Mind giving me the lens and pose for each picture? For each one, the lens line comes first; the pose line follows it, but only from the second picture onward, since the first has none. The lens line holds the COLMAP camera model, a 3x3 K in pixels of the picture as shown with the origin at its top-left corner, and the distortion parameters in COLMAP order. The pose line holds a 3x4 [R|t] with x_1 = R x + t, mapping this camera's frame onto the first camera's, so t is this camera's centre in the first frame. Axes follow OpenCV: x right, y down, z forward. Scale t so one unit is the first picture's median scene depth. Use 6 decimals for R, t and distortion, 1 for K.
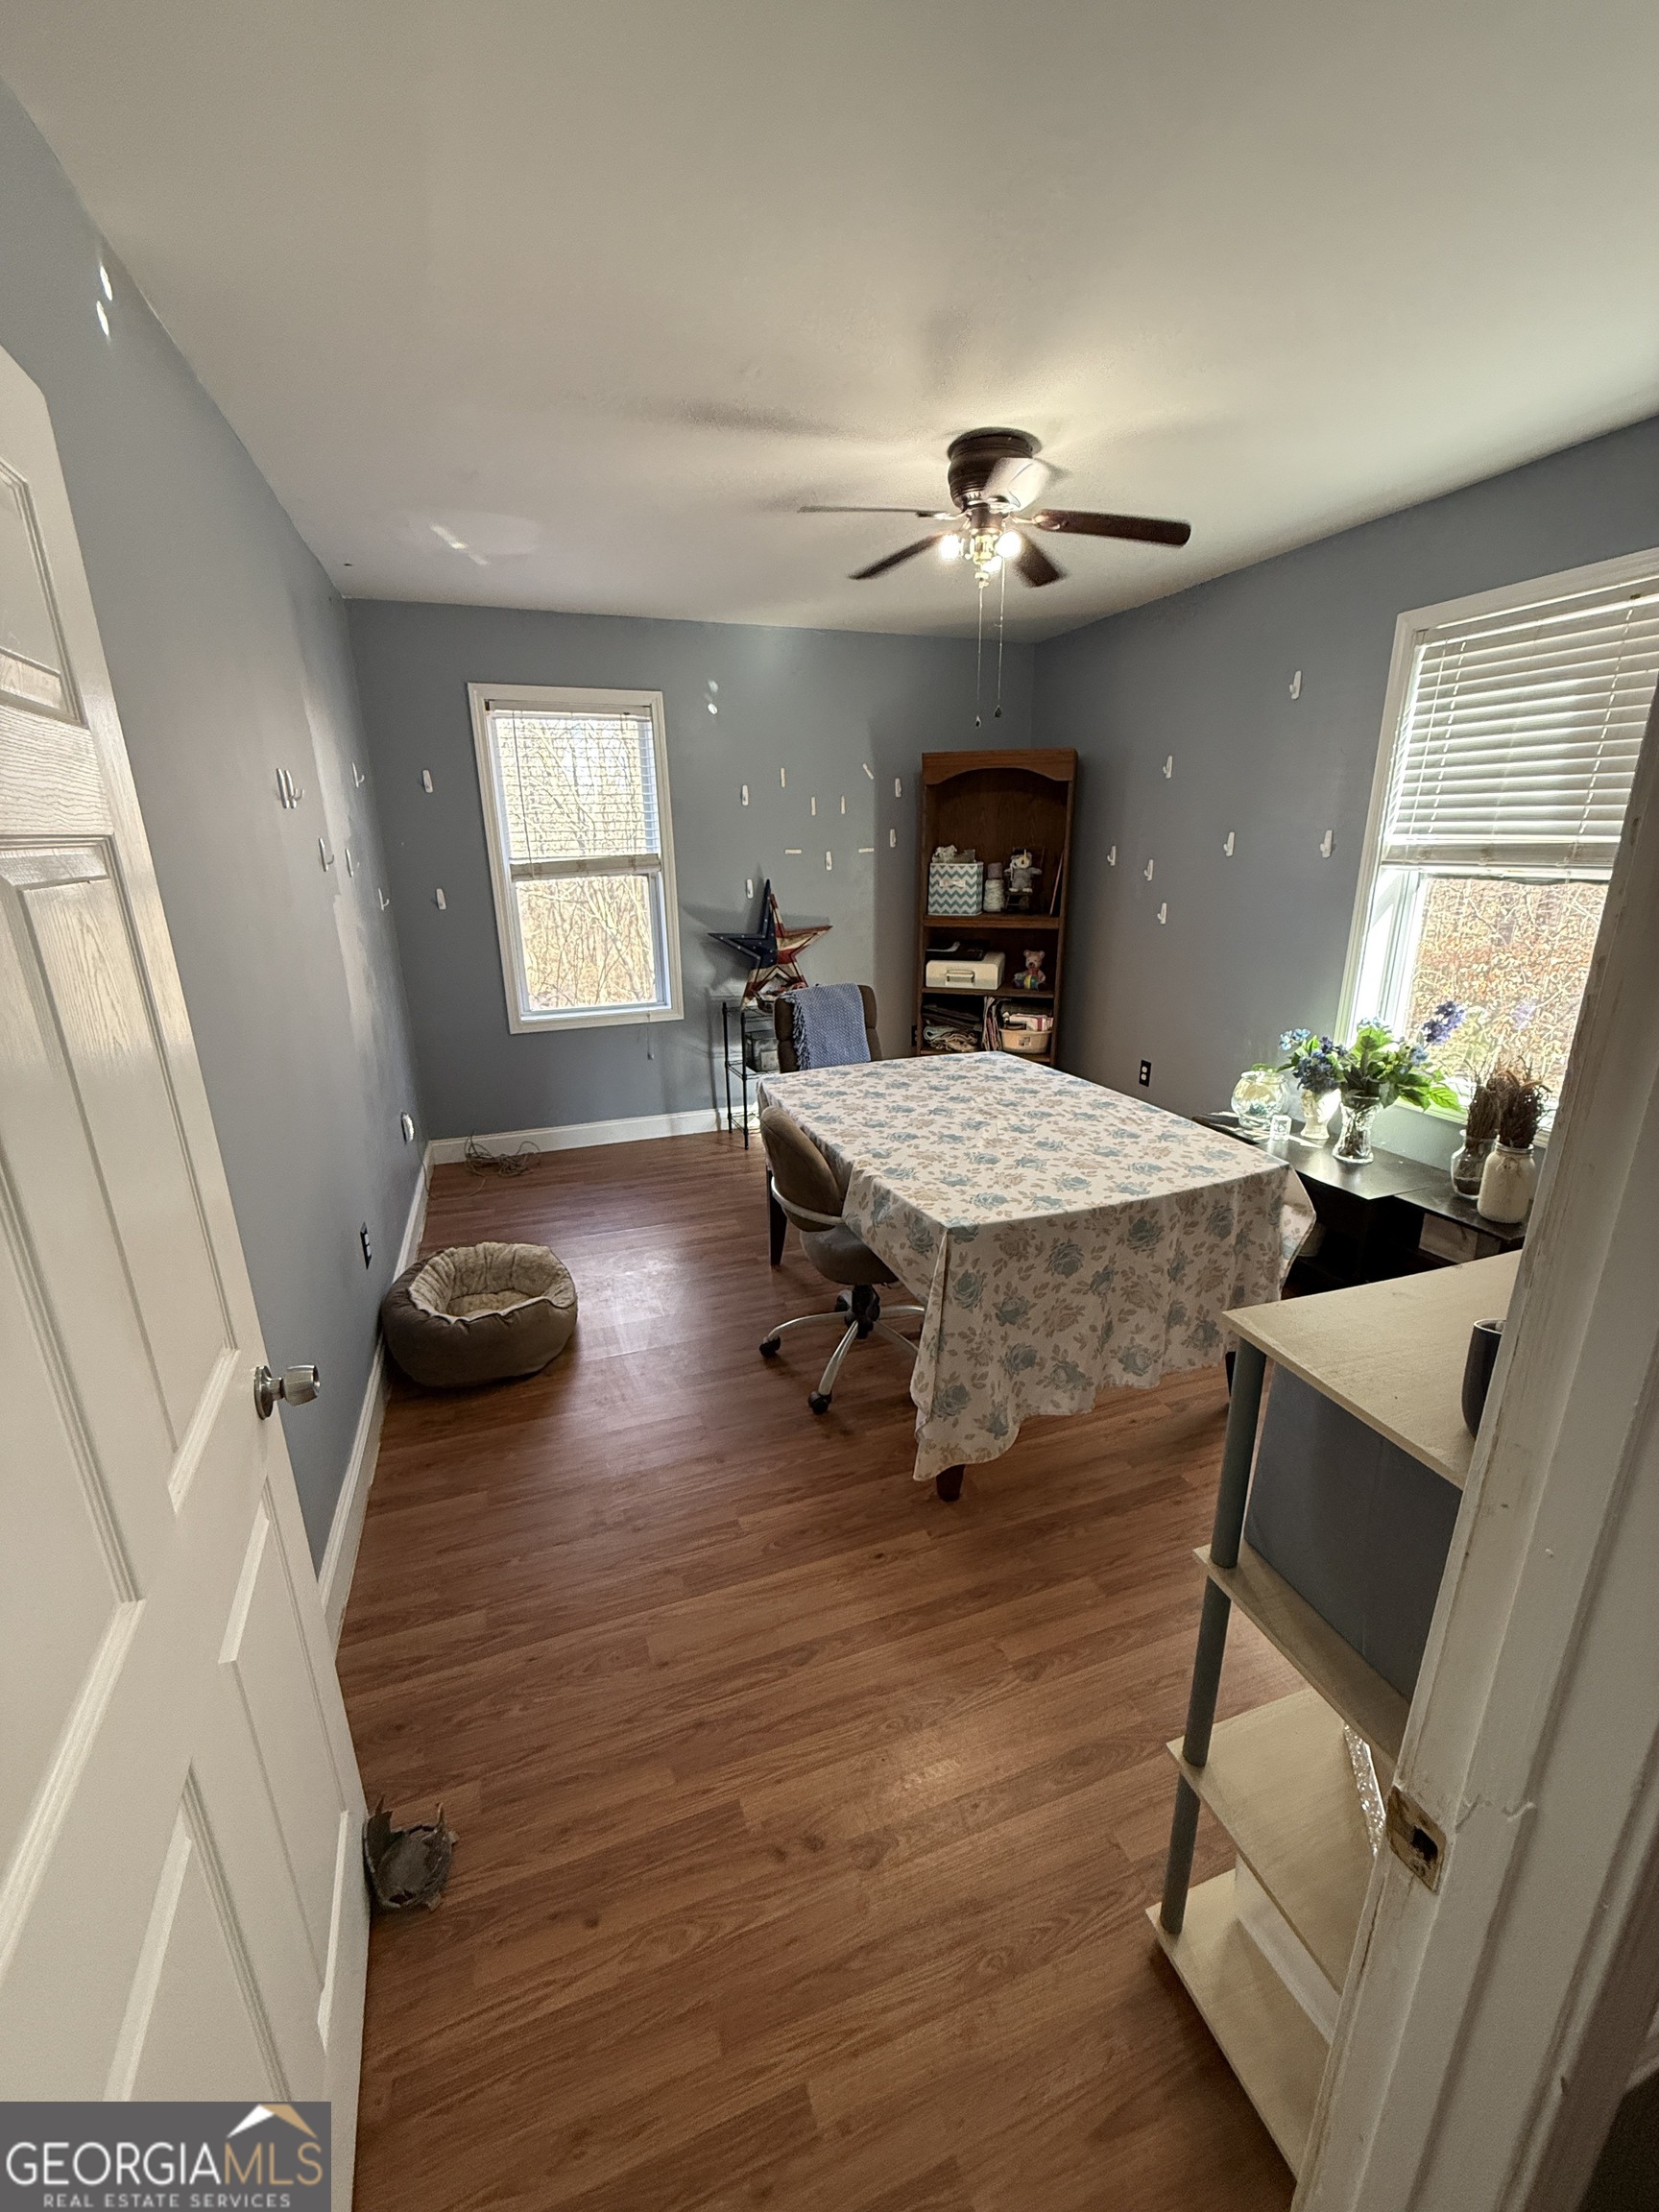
lens RADIAL K [[880.6, 0, 832.3], [0, 880.6, 1096.1], [0, 0, 1]] dist [-0.000456, 0.000415]
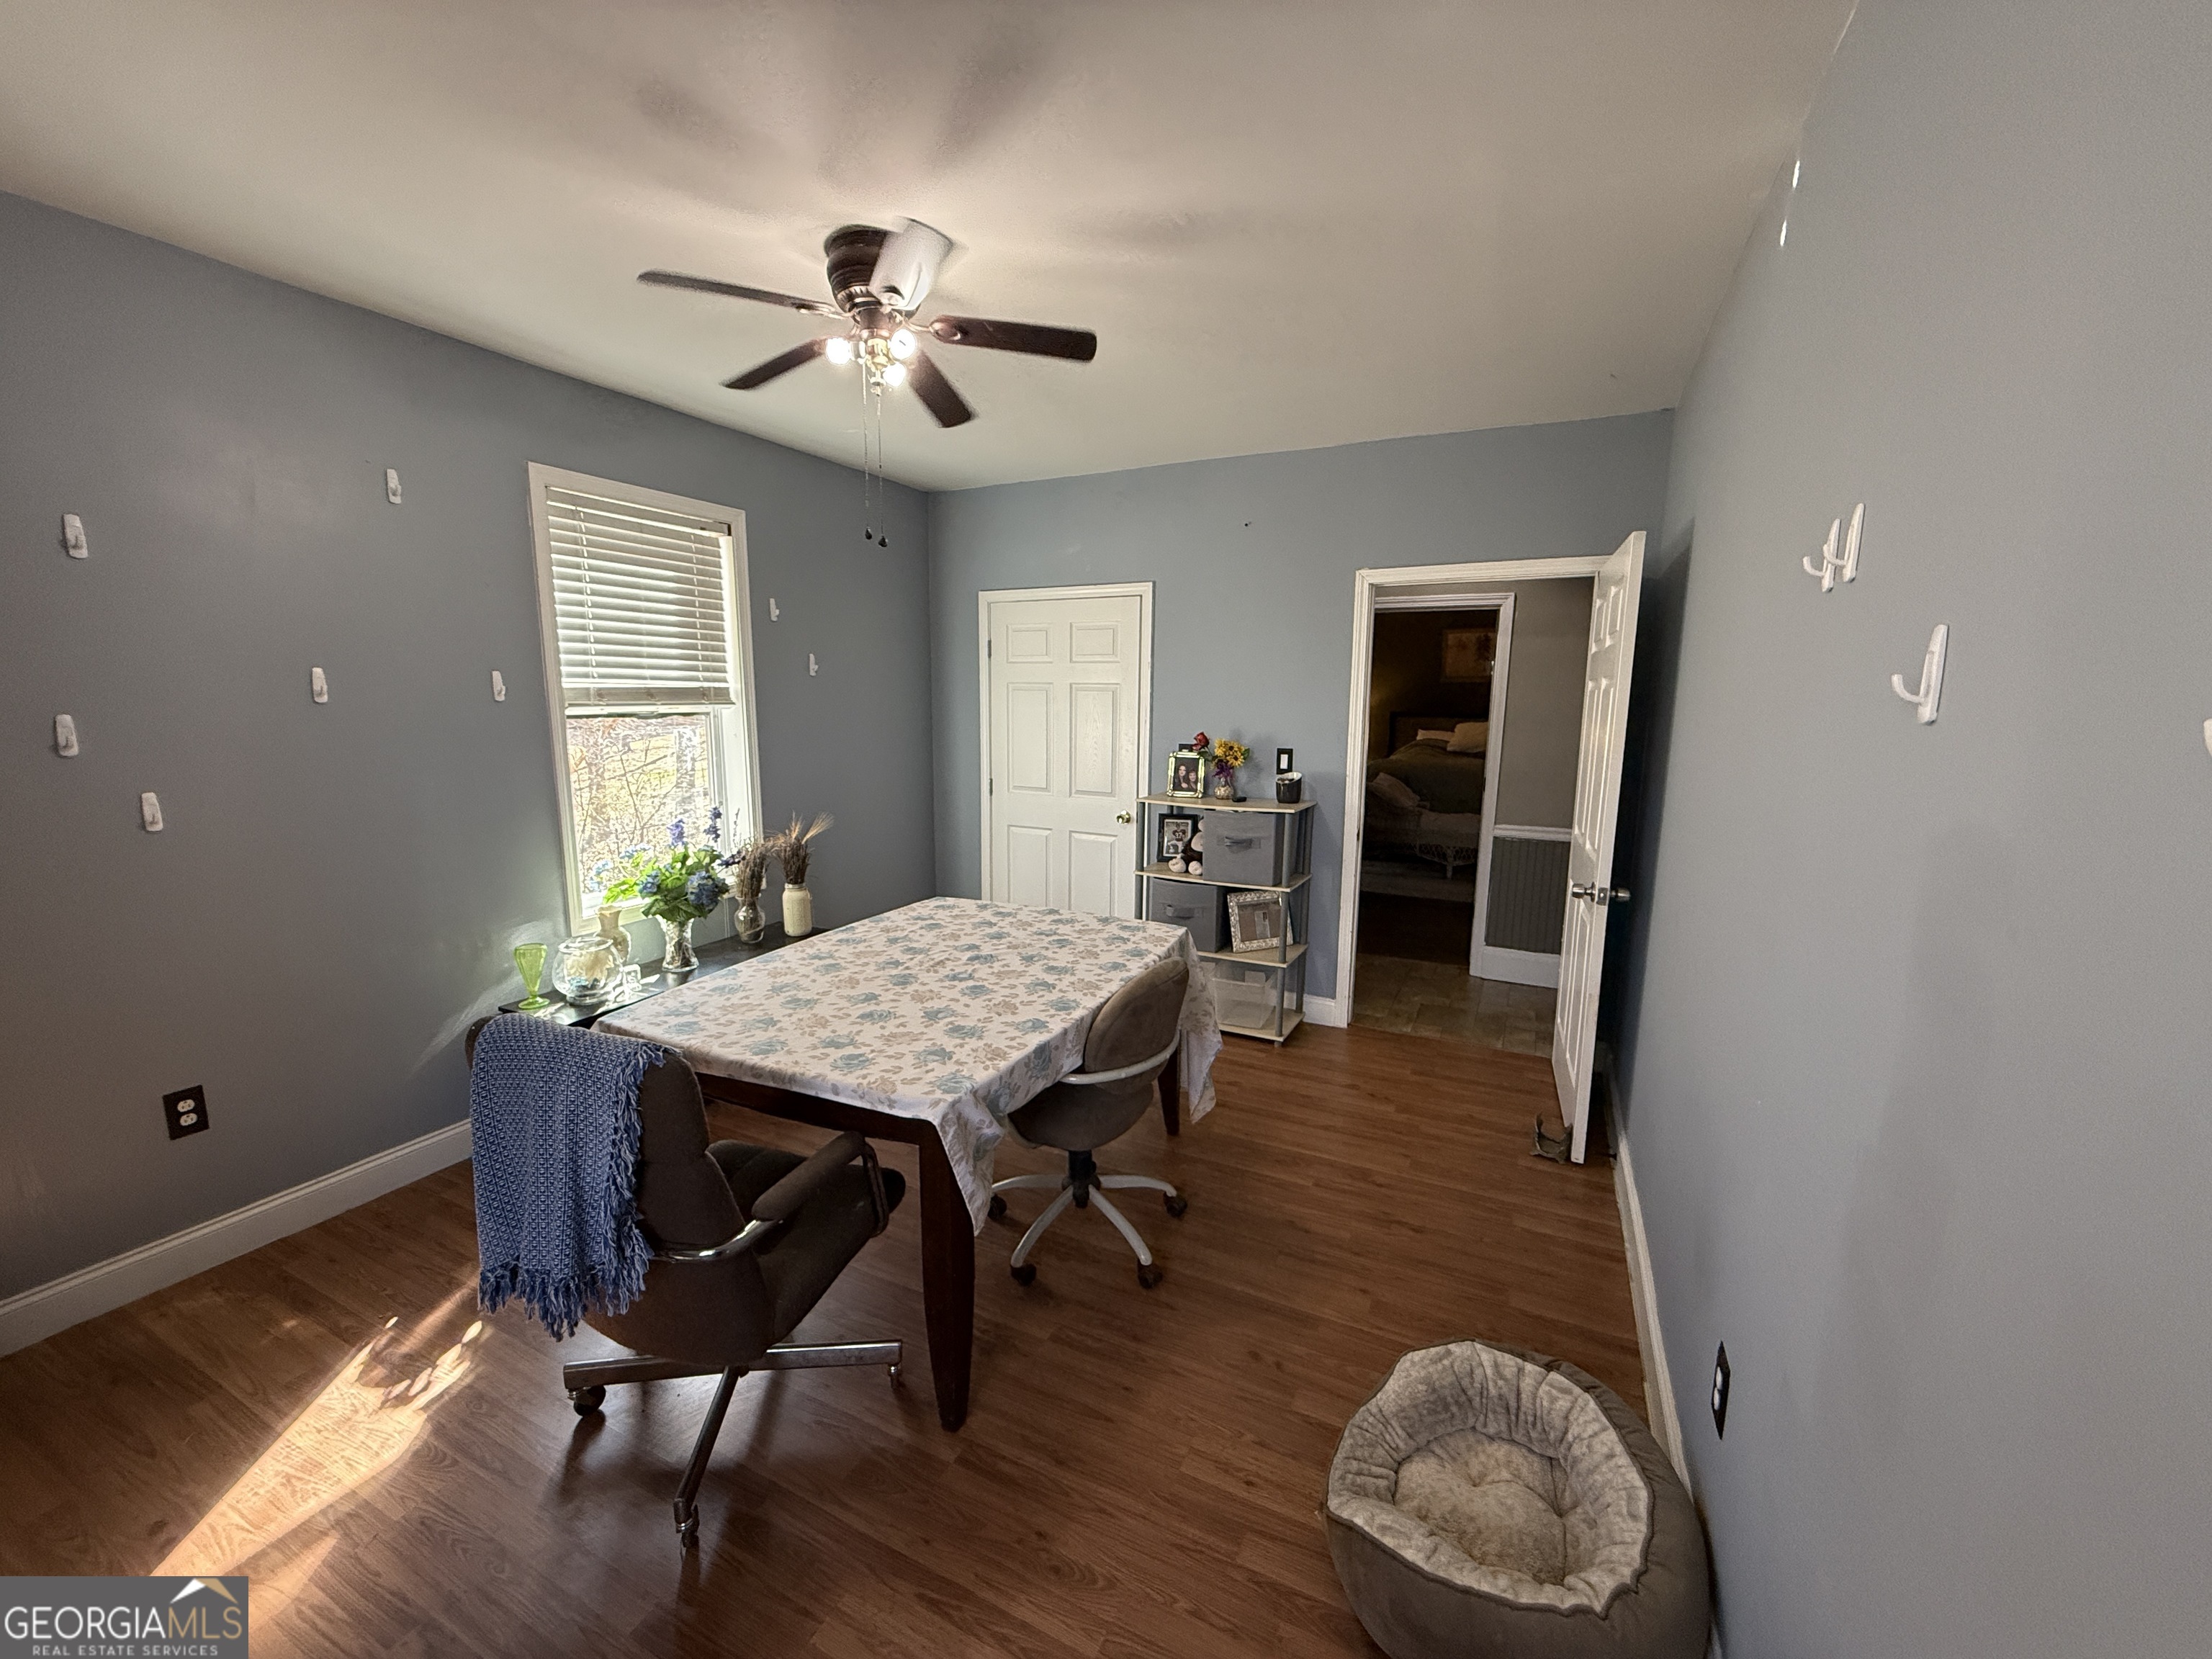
lens RADIAL K [[880.6, 0, 1101.1], [0, 880.6, 827.6], [0, 0, 1]] dist [-0.000456, 0.000415]
pose [[-0.688356, -0.103674, 0.717926, -0.595618], [0.205803, 0.921149, 0.330348, -0.384725], [-0.695565, 0.375148, -0.612742, 1.396487]]
